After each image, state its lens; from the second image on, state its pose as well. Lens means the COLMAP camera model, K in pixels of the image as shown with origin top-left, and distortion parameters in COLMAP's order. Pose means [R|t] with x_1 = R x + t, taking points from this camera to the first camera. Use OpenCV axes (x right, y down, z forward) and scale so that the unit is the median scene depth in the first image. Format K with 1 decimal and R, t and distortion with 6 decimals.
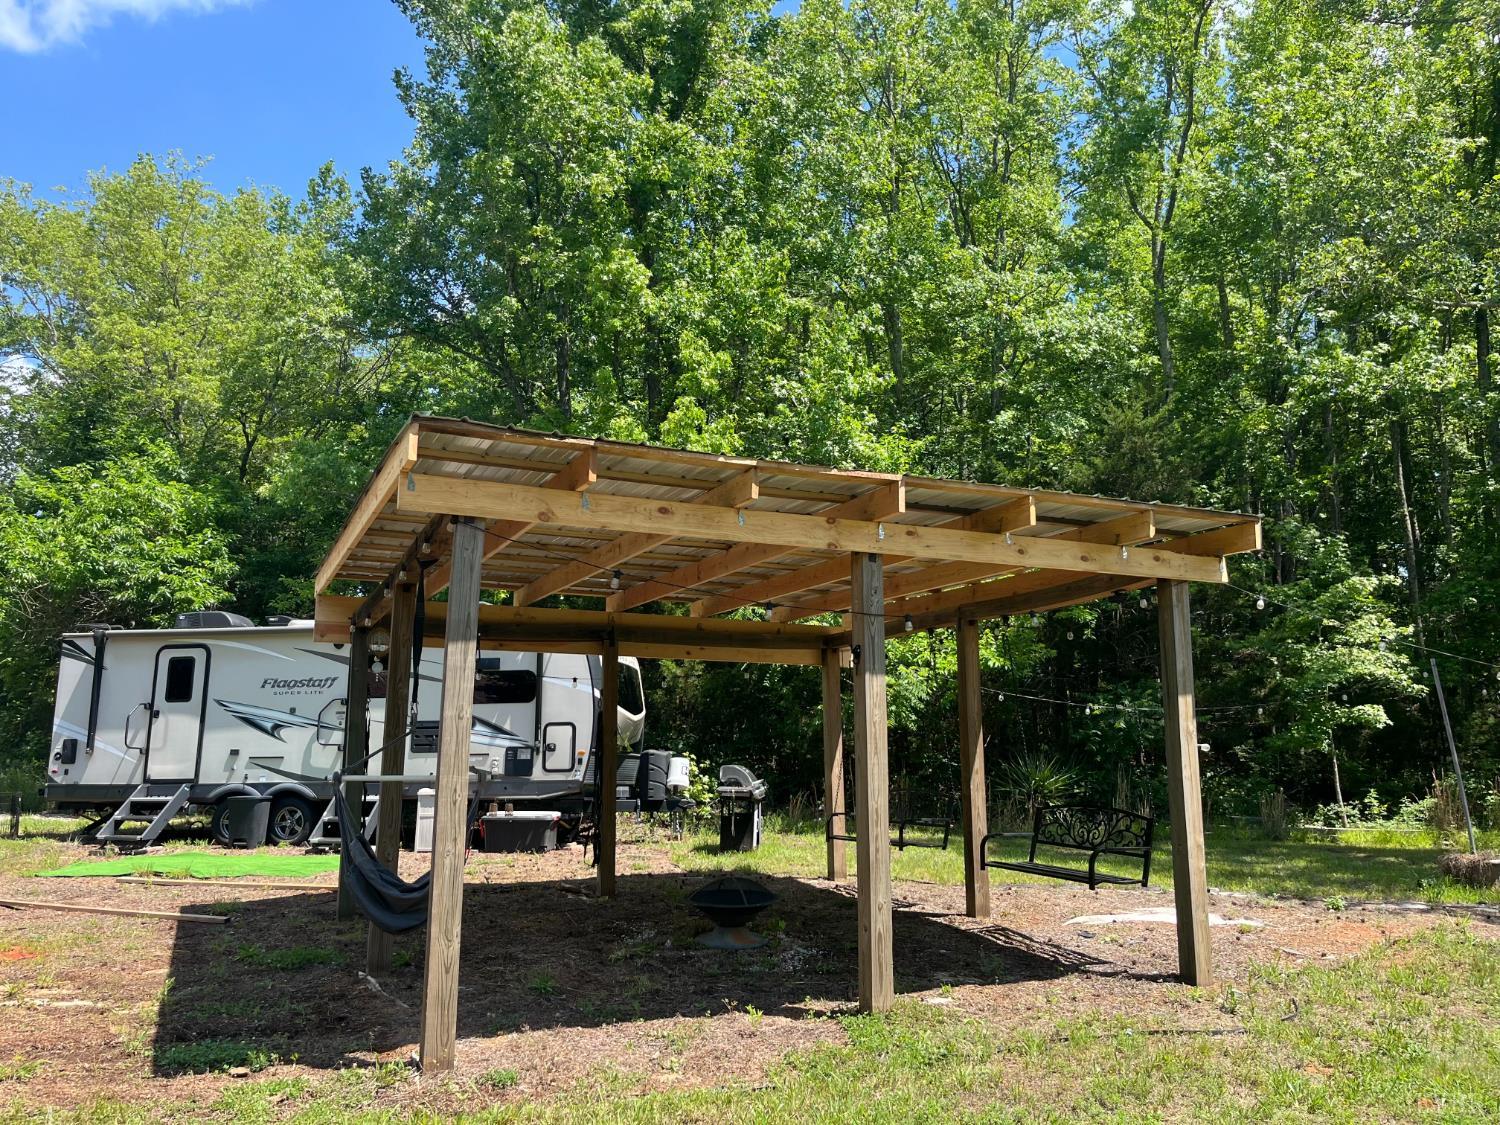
lens RADIAL K [[1128.9, 0, 752.7], [0, 1128.9, 558.5], [0, 0, 1]] dist [-0.001563, -0.000593]
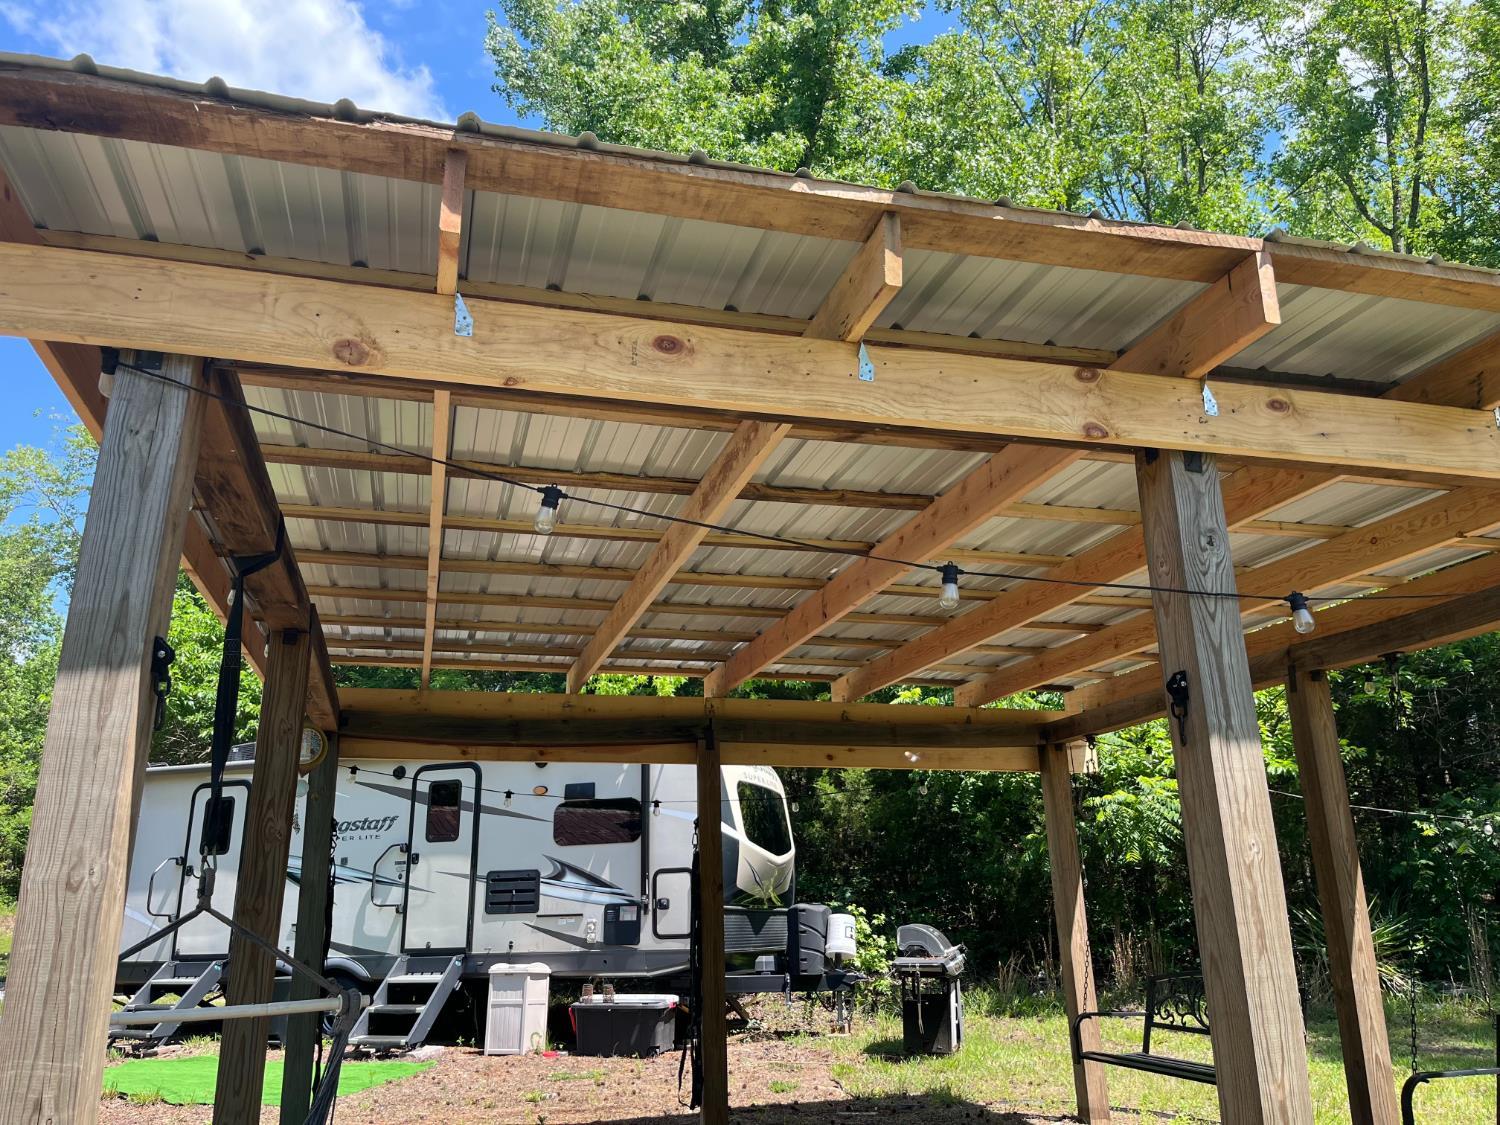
lens RADIAL K [[1128.9, 0, 737.7], [0, 1128.9, 567.4], [0, 0, 1]] dist [-0.001563, -0.000593]
pose [[0.984571, -0.068139, -0.161176, 0.002165], [0.050072, 0.992262, -0.113616, 0.035049], [0.167671, 0.103792, 0.980364, 0.257838]]
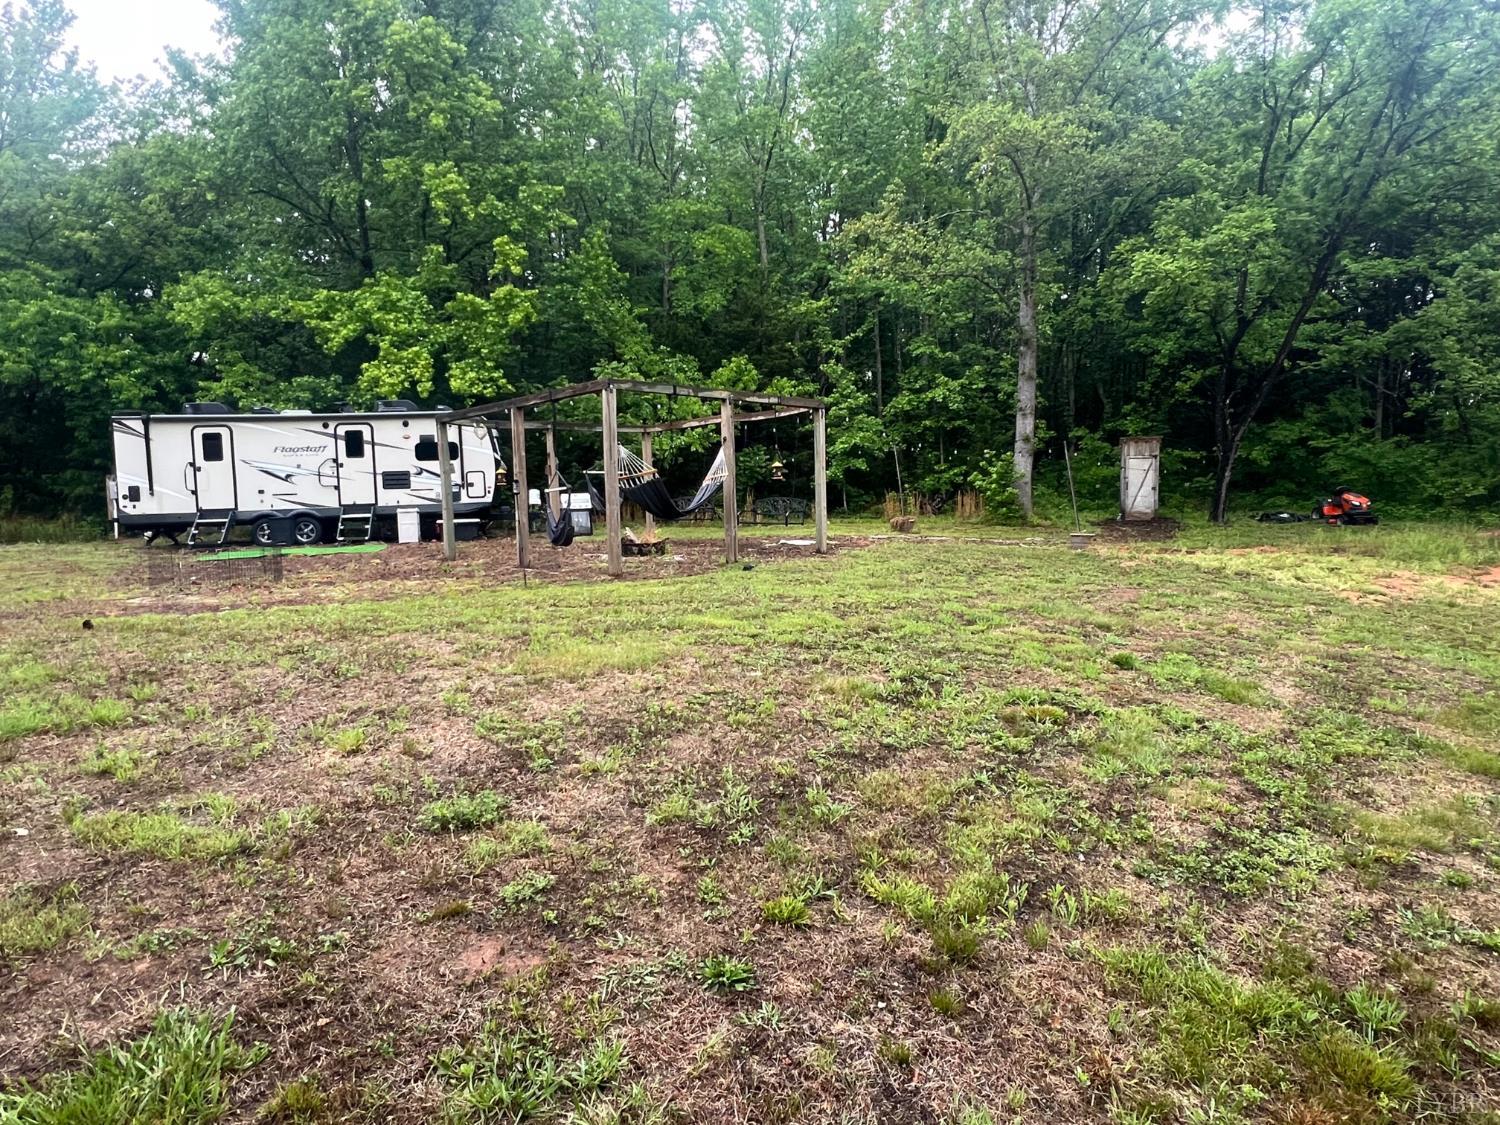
lens RADIAL K [[901.1, 0, 751.6], [0, 901.1, 563.2], [0, 0, 1]] dist [-0.000385, -0.000110]
pose [[0.905489, -0.053396, 0.420997, -0.375418], [-0.045129, 0.974311, 0.220639, -0.048289], [-0.421963, -0.218785, 0.879818, -0.478935]]
